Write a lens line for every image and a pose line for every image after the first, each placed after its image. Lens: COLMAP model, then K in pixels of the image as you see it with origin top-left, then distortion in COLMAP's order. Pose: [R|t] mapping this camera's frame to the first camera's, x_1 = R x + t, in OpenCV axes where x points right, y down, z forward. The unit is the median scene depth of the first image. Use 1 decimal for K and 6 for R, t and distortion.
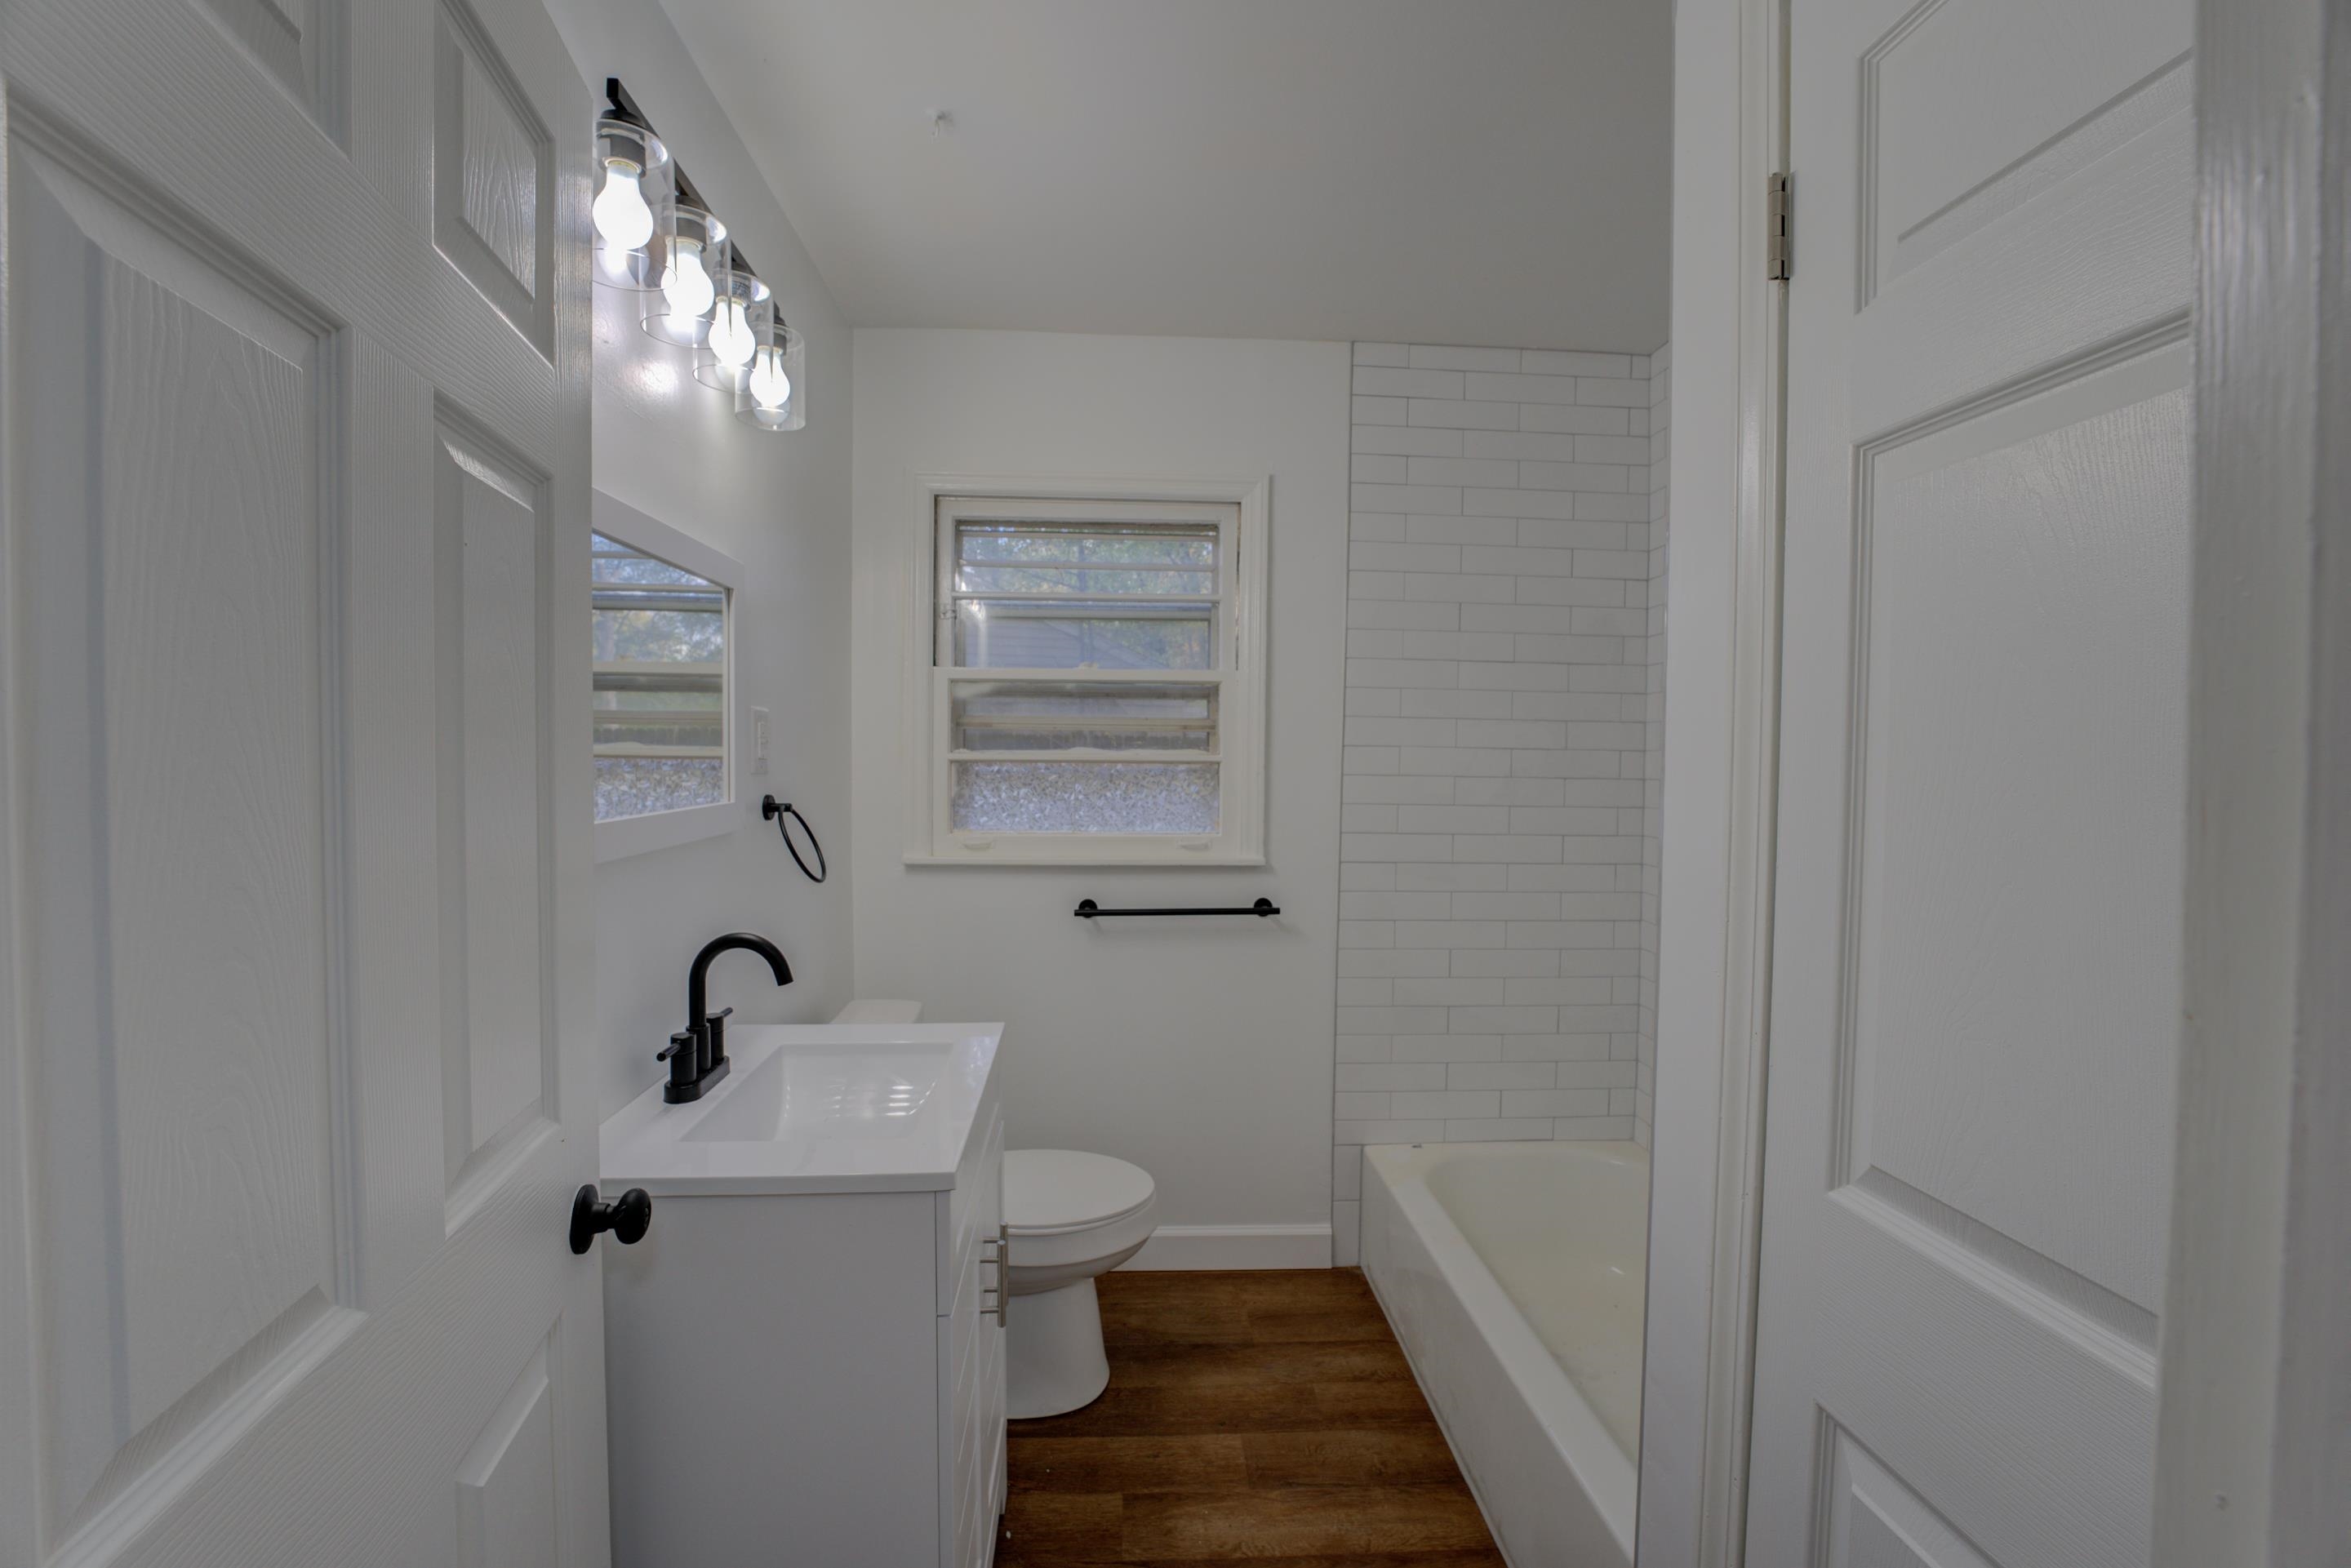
lens RADIAL K [[946.1, 0, 1171.5], [0, 946.1, 781.8], [0, 0, 1]] dist [-0.028490, 0.002666]
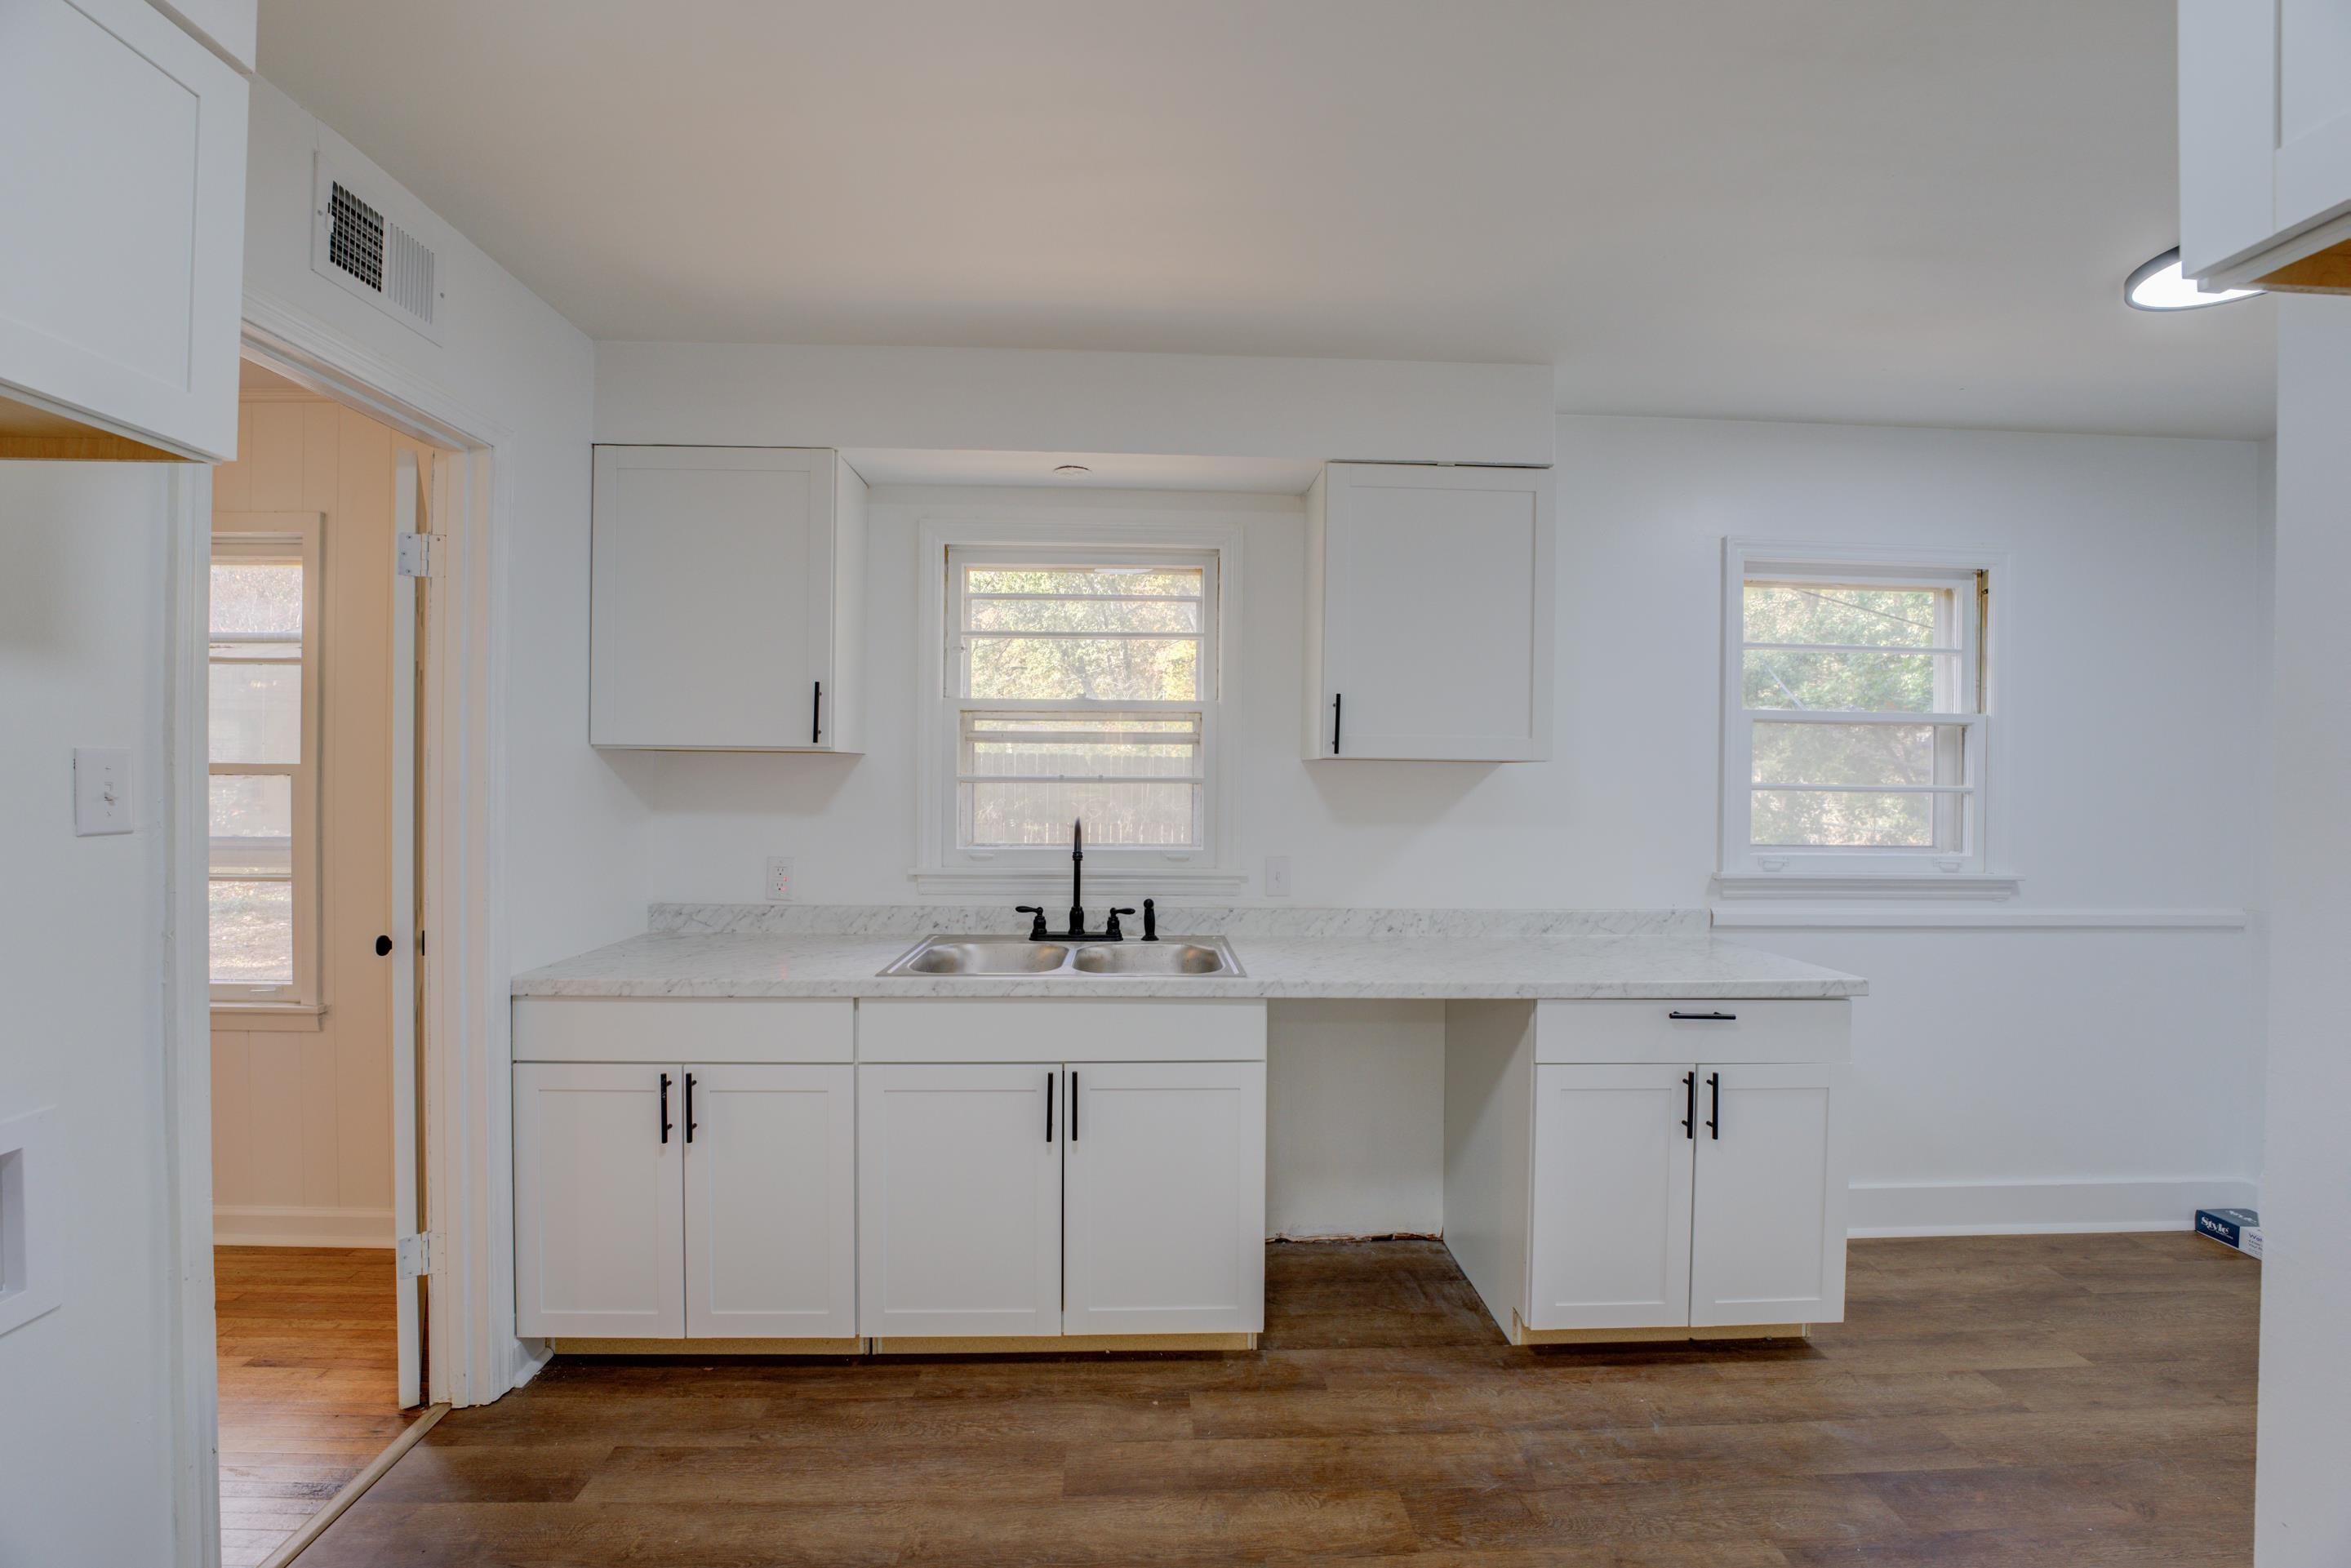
lens RADIAL K [[946.1, 0, 1168.7], [0, 946.1, 786.1], [0, 0, 1]] dist [-0.028490, 0.002666]
pose [[-0.999214, -0.019080, 0.034743, 0.224189], [-0.017773, 0.999137, 0.037550, -0.065597], [-0.035429, 0.036903, -0.998691, 2.006684]]
